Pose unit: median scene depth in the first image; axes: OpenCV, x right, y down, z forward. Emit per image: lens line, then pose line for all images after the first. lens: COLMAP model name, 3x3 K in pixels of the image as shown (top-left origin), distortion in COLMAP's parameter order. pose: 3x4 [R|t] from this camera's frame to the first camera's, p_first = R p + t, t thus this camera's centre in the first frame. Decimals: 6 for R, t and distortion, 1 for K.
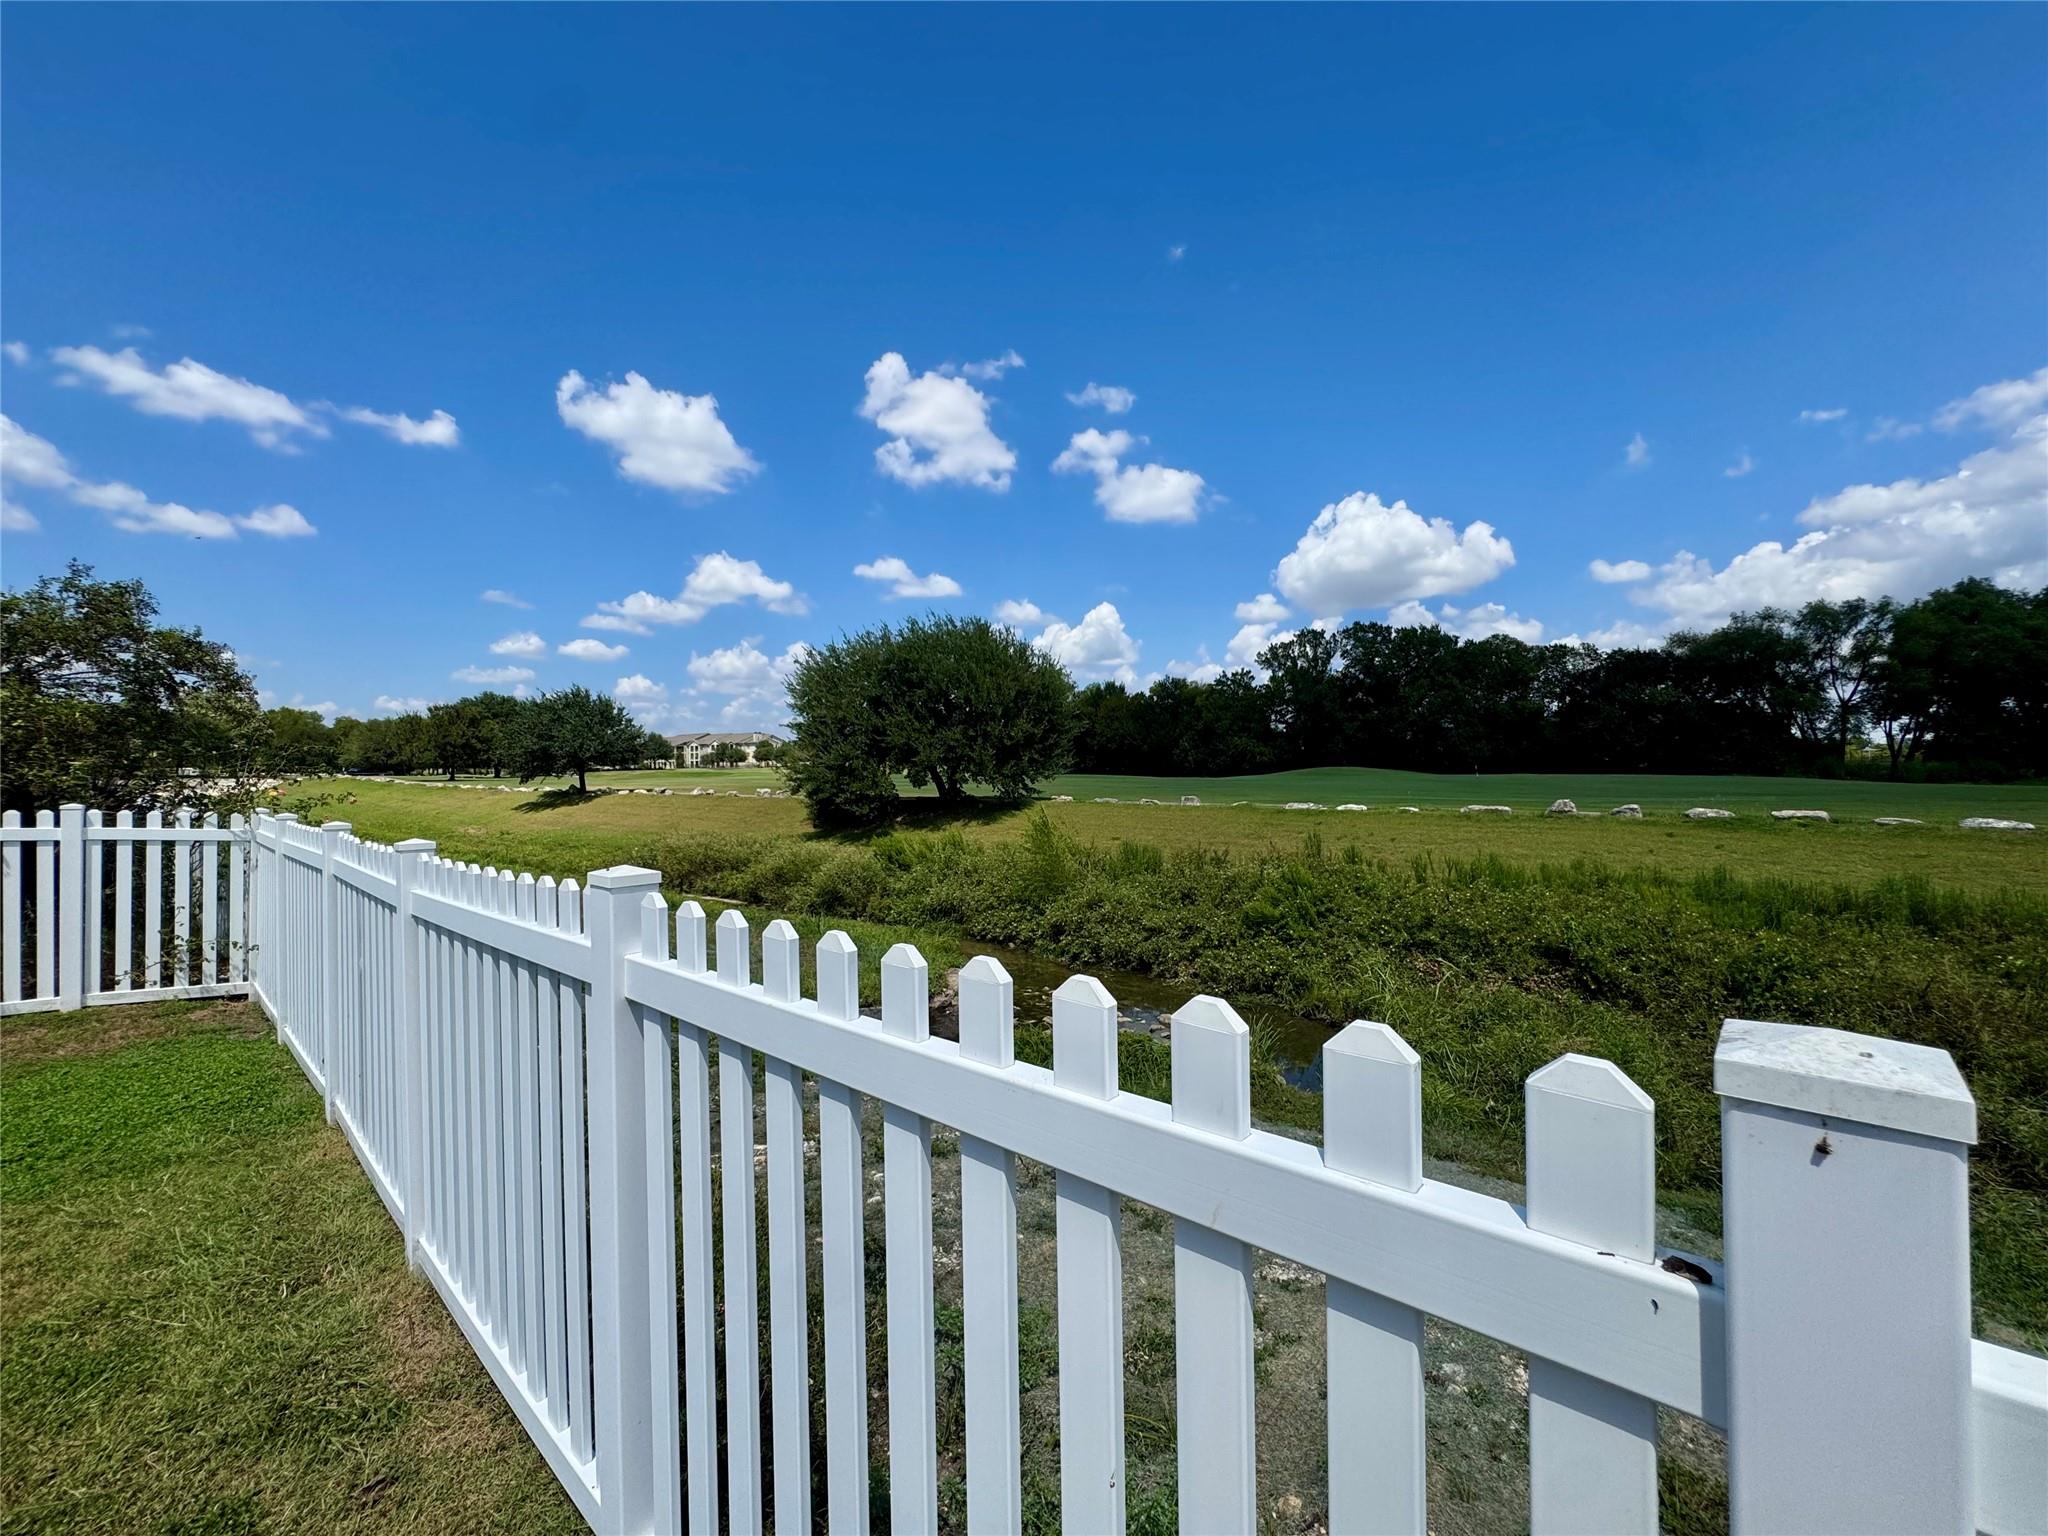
lens RADIAL K [[818.1, 0, 1024.0], [0, 818.1, 768.0], [0, 0, 1]] dist [-0.004354, -0.000149]
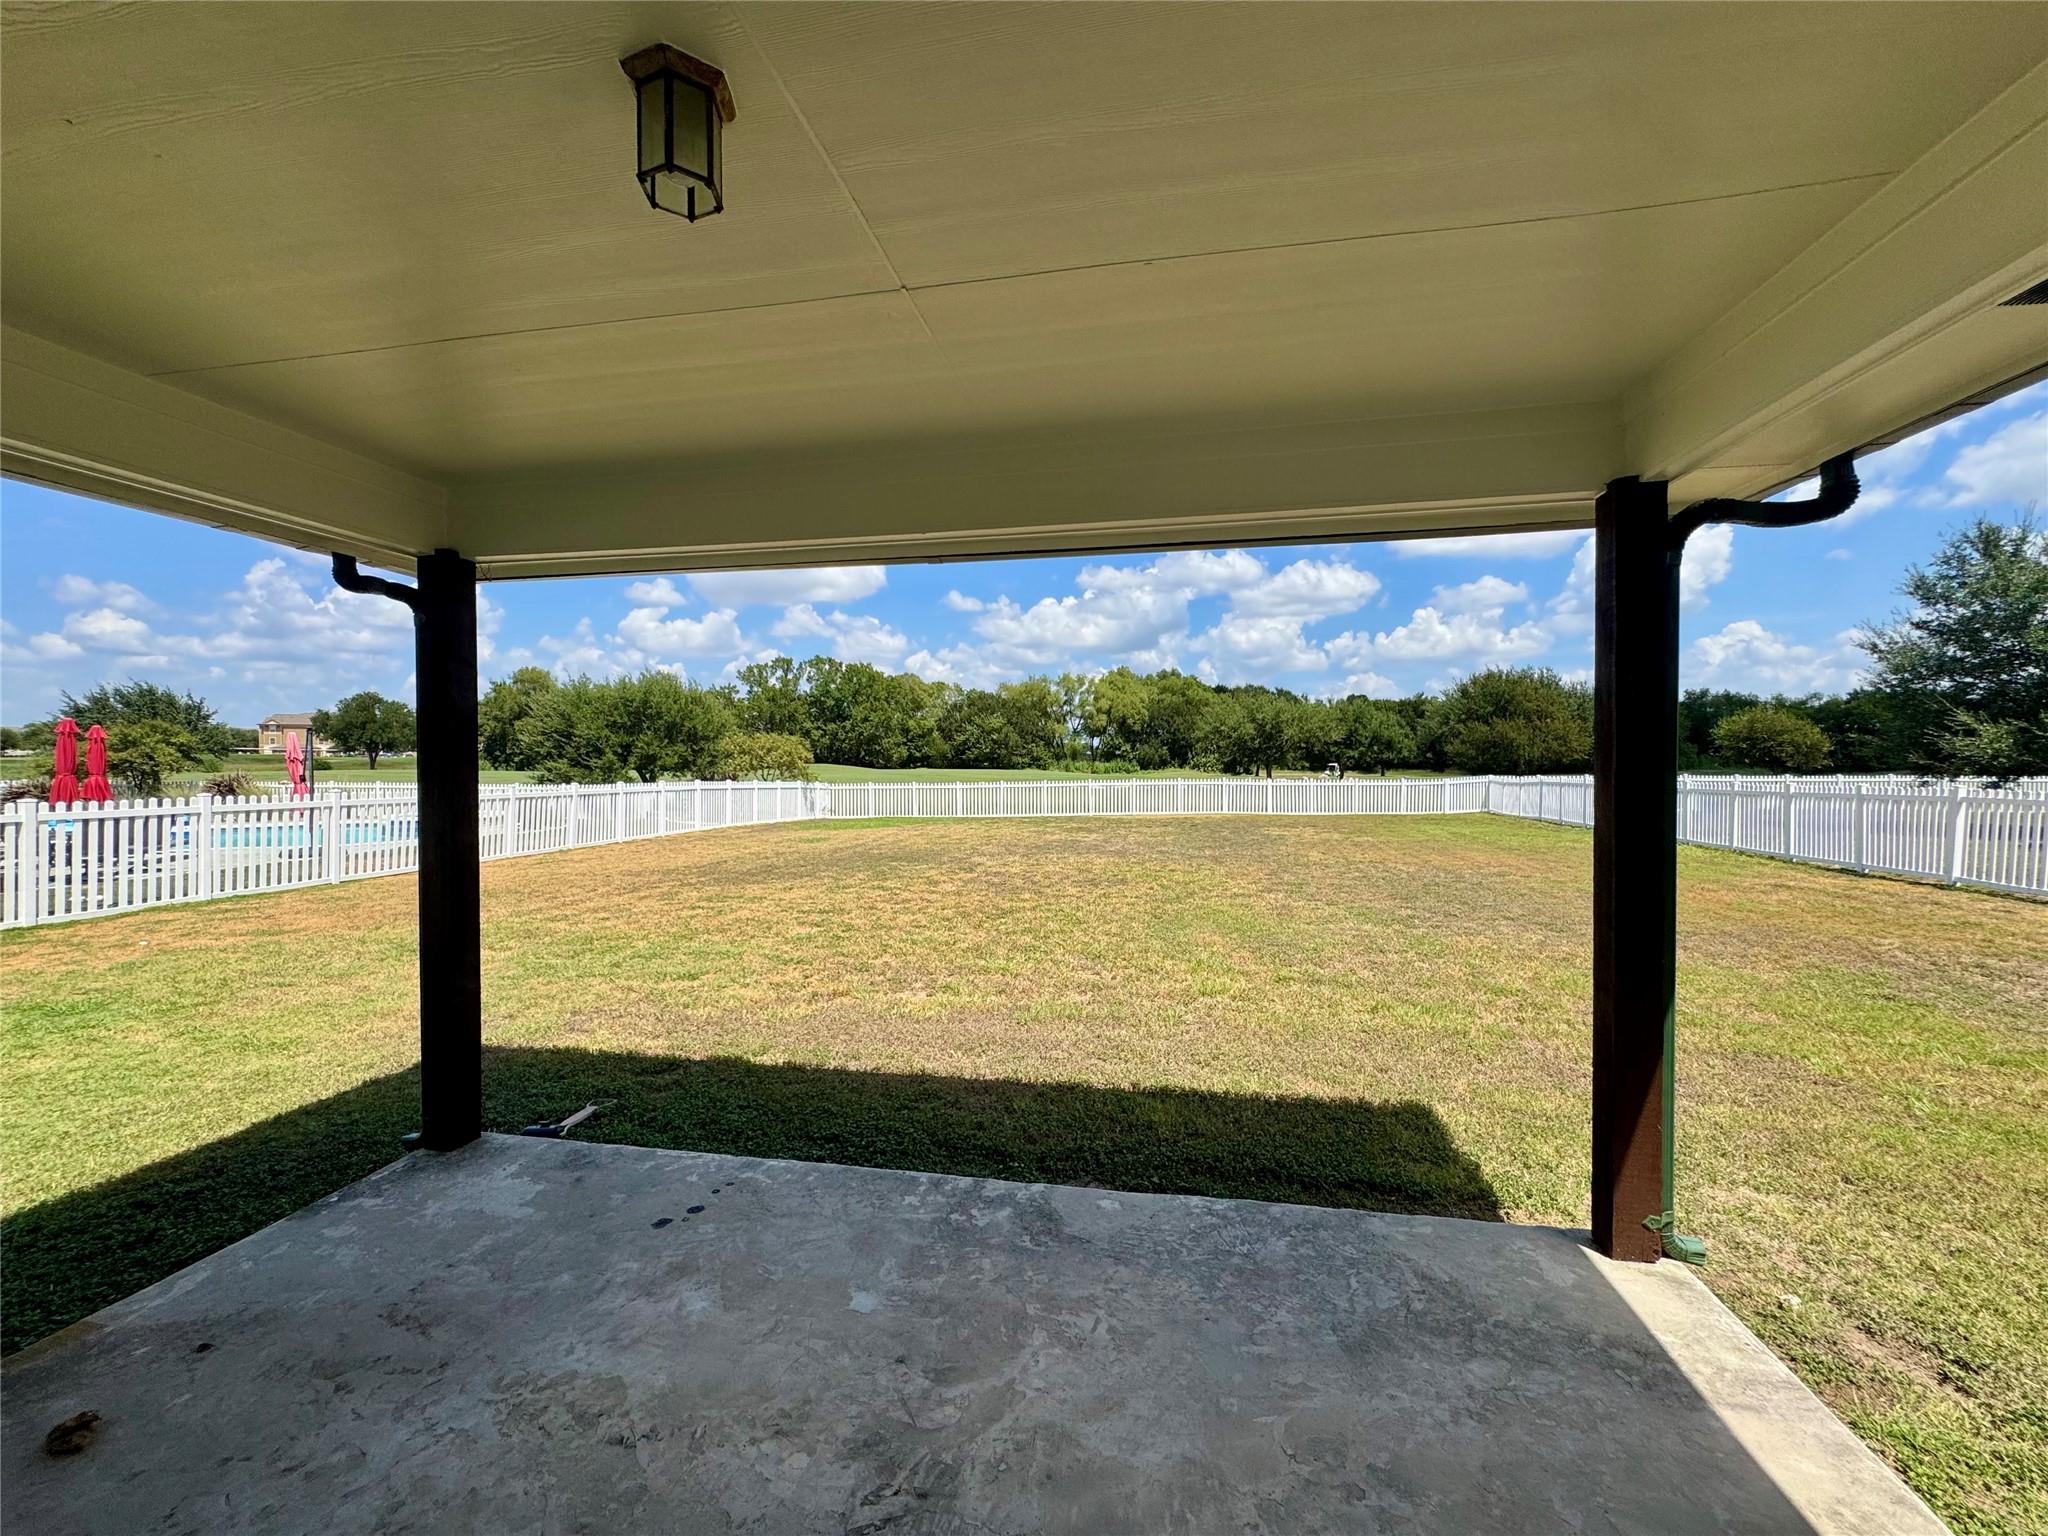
lens RADIAL K [[818.1, 0, 1024.0], [0, 818.1, 768.0], [0, 0, 1]] dist [-0.004354, -0.000149]
pose [[0.759969, 0.004647, 0.649942, -0.200679], [-0.011082, 0.999922, 0.005809, -0.005913], [-0.649865, -0.011617, 0.759961, -0.236708]]
